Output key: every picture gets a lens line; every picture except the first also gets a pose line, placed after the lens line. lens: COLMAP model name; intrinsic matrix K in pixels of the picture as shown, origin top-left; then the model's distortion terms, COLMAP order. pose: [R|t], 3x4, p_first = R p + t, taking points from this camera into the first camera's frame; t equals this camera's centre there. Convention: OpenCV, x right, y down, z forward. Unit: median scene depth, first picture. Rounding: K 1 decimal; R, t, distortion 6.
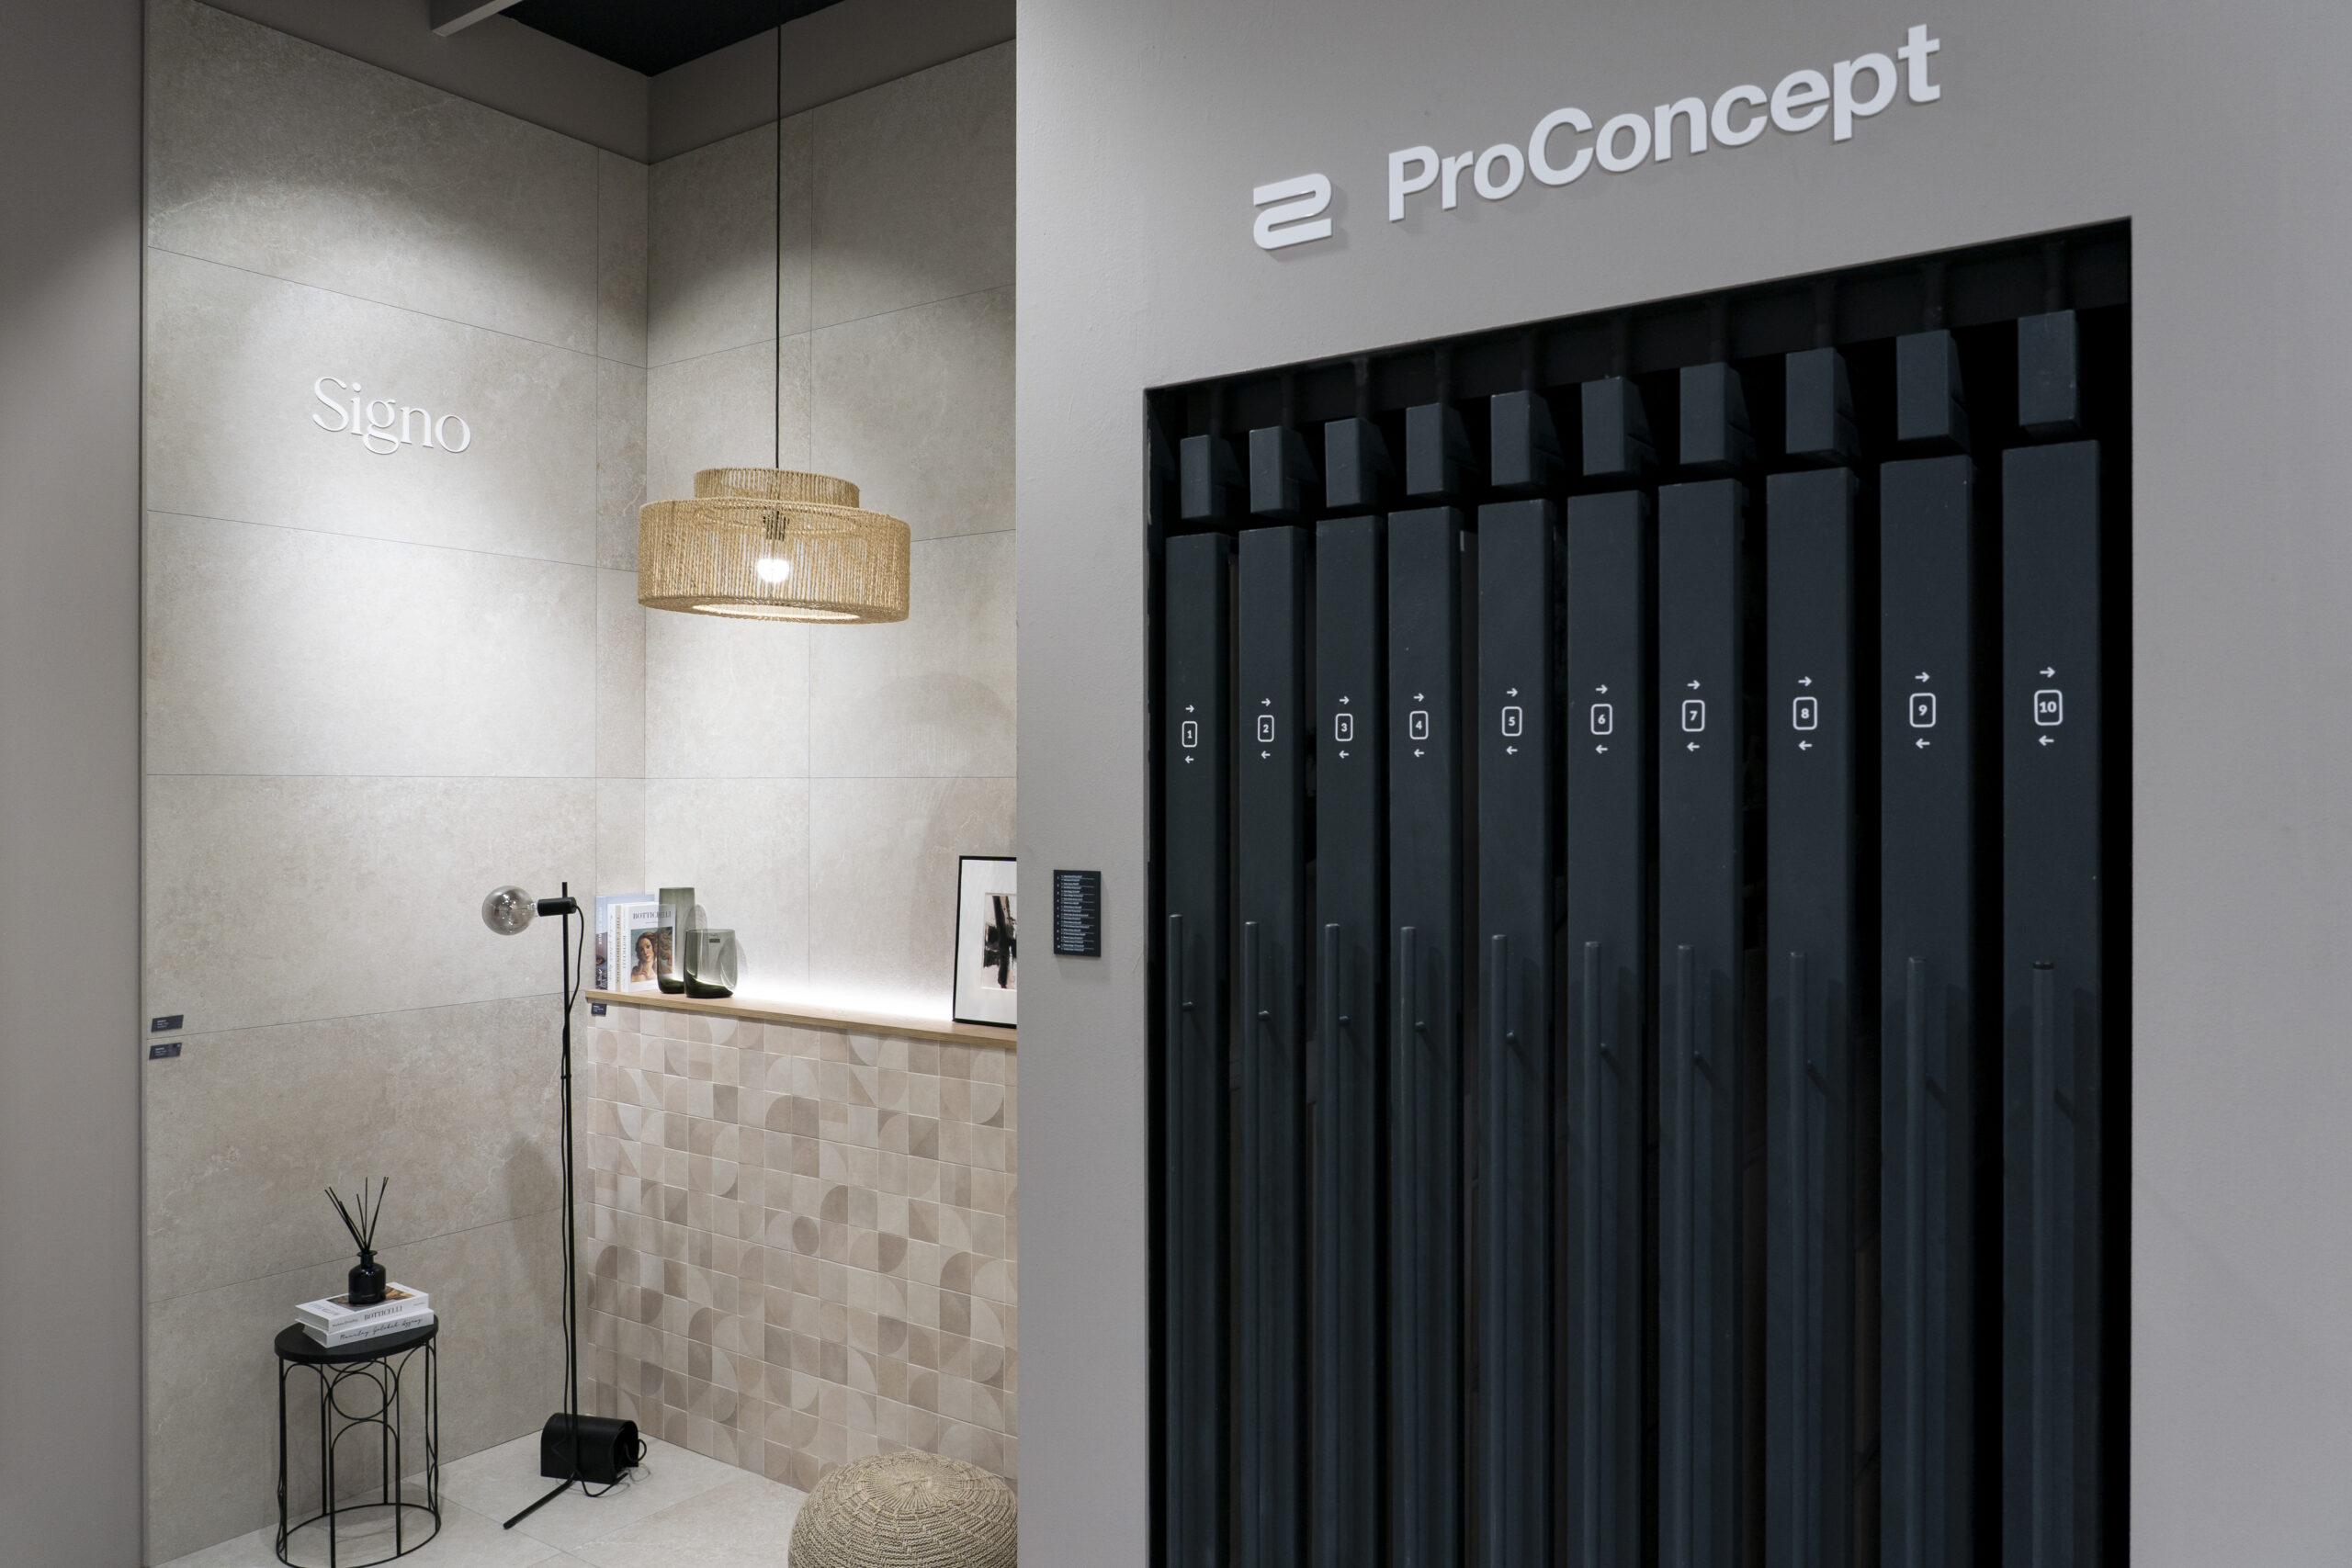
lens RADIAL K [[1670.8, 0, 1174.1], [0, 1670.8, 788.6], [0, 0, 1]] dist [-0.002286, -0.000072]
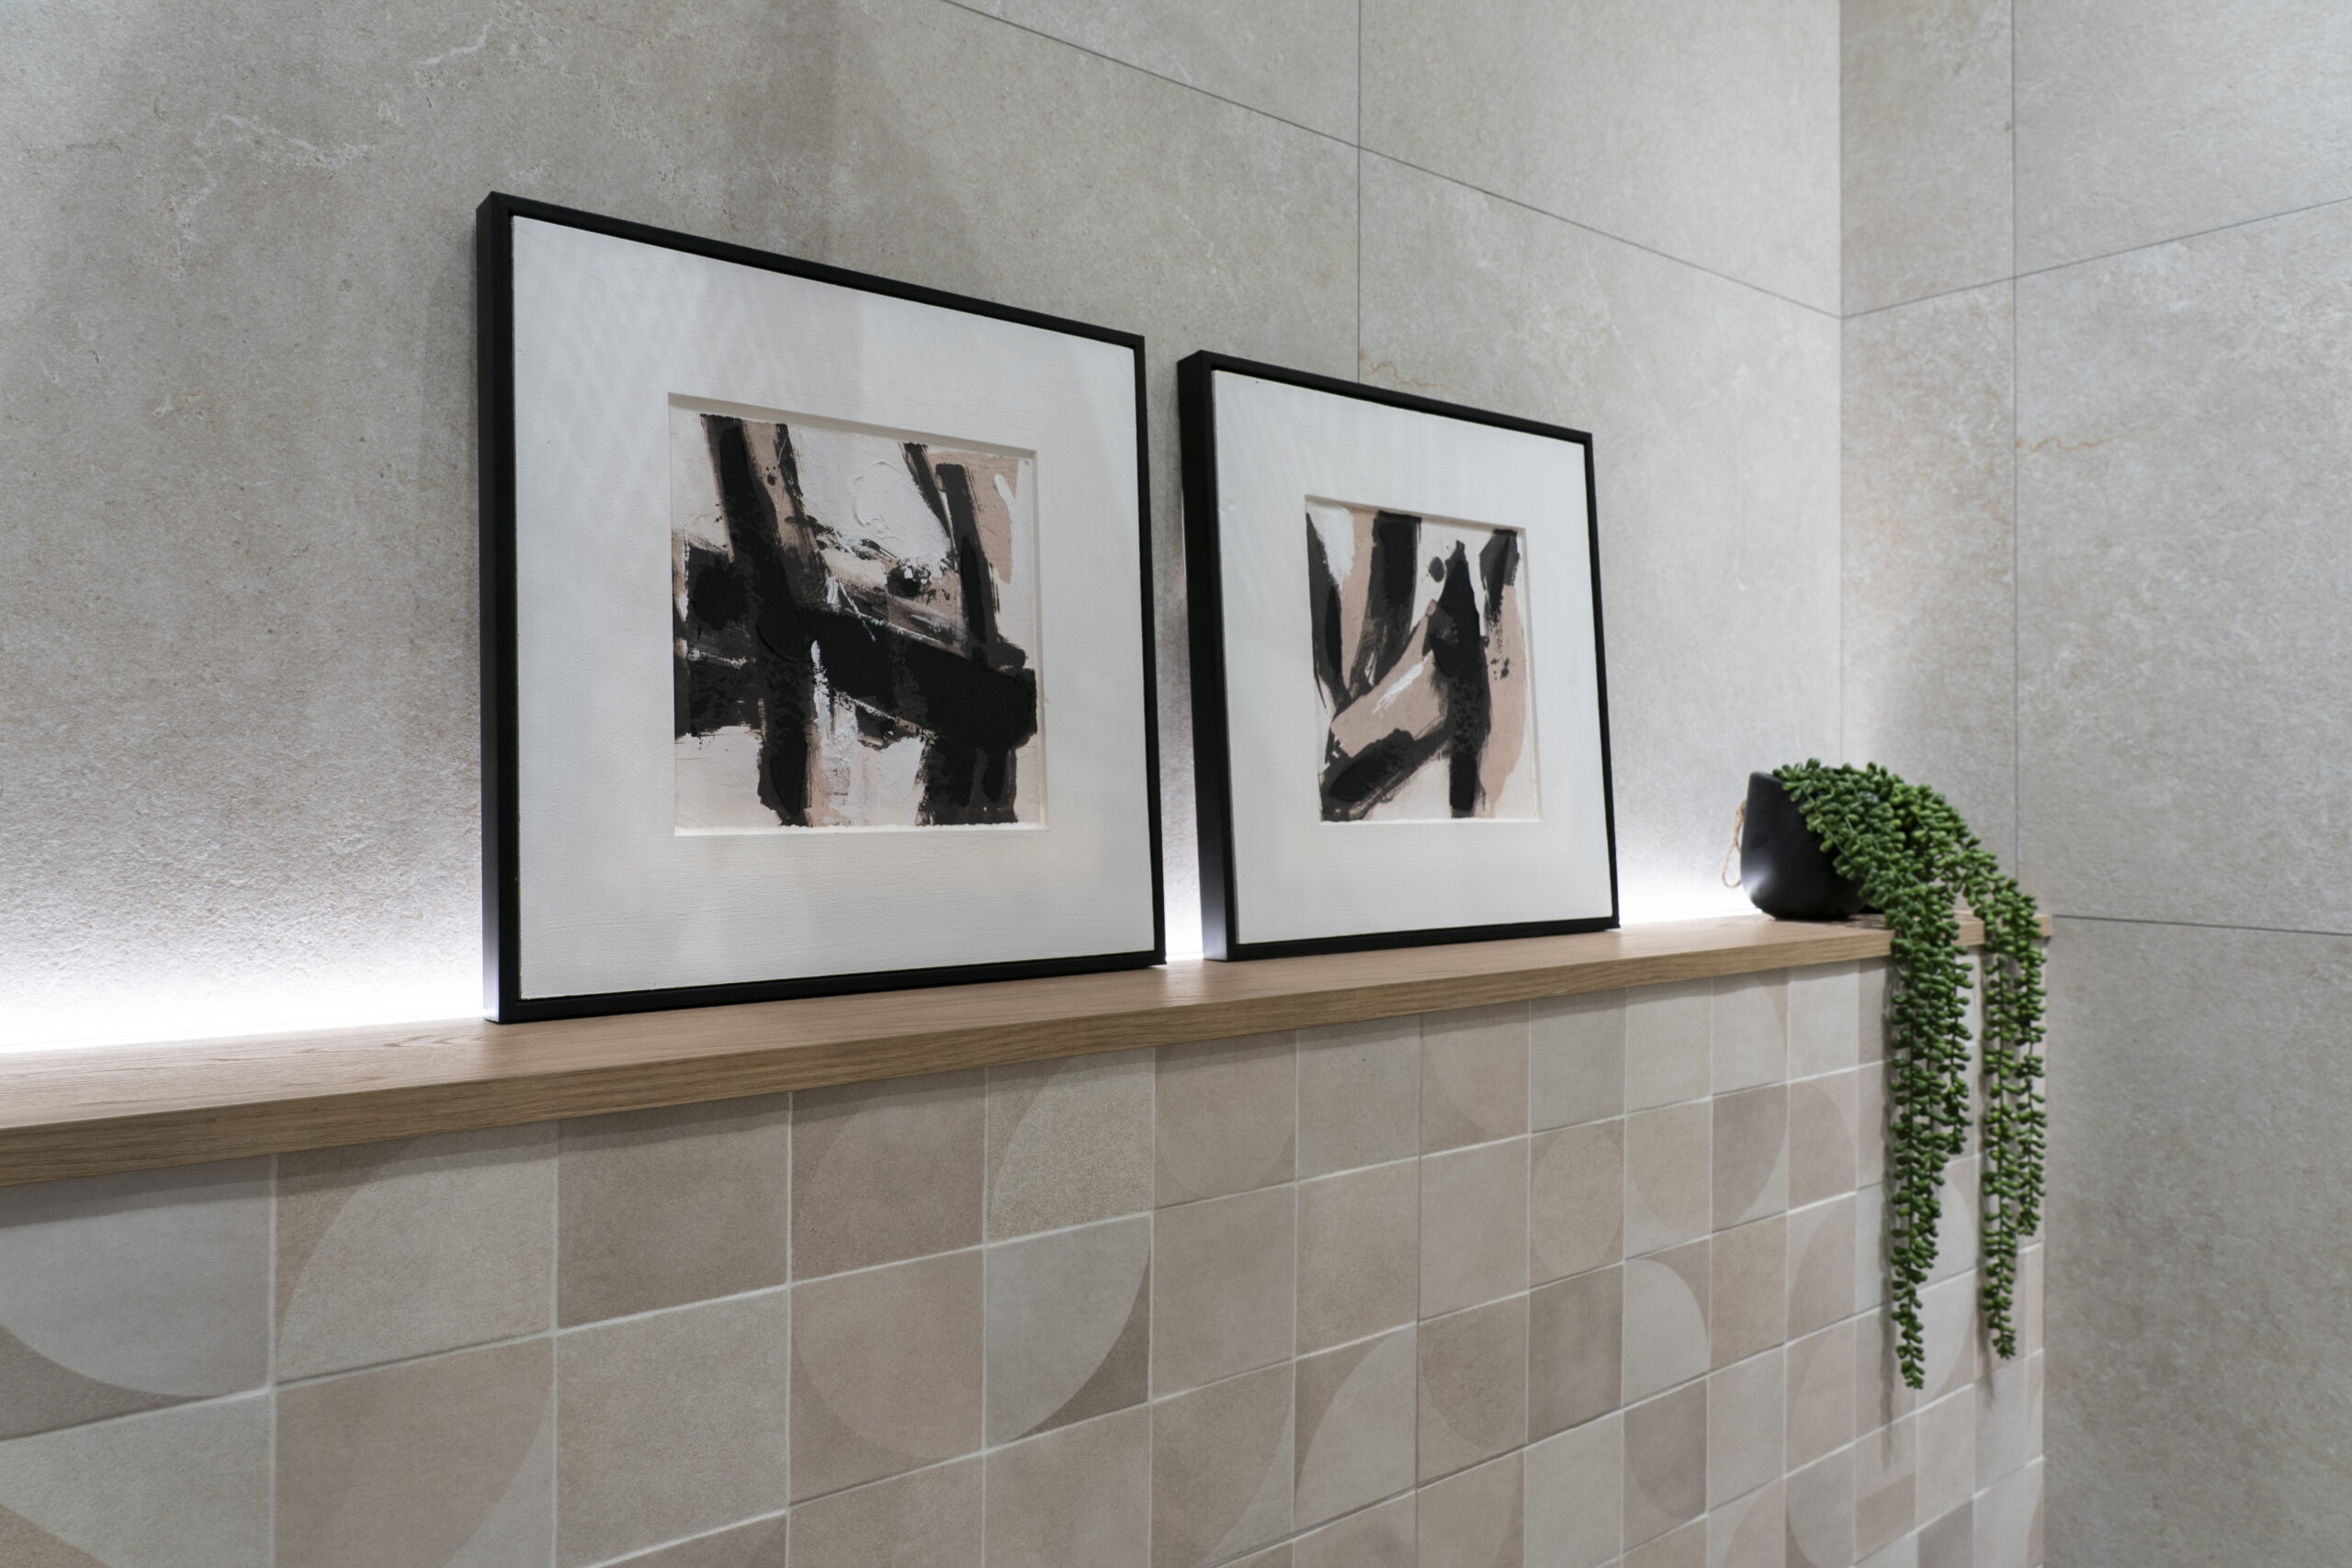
lens RADIAL K [[1575.6, 0, 1174.1], [0, 1575.6, 774.1], [0, 0, 1]] dist [-0.003361, -0.000270]
pose [[0.293451, 0.000400, 0.955974, -0.289761], [-0.001738, 0.999998, 0.000115, 0.111834], [-0.955972, -0.001696, 0.293452, 0.883583]]
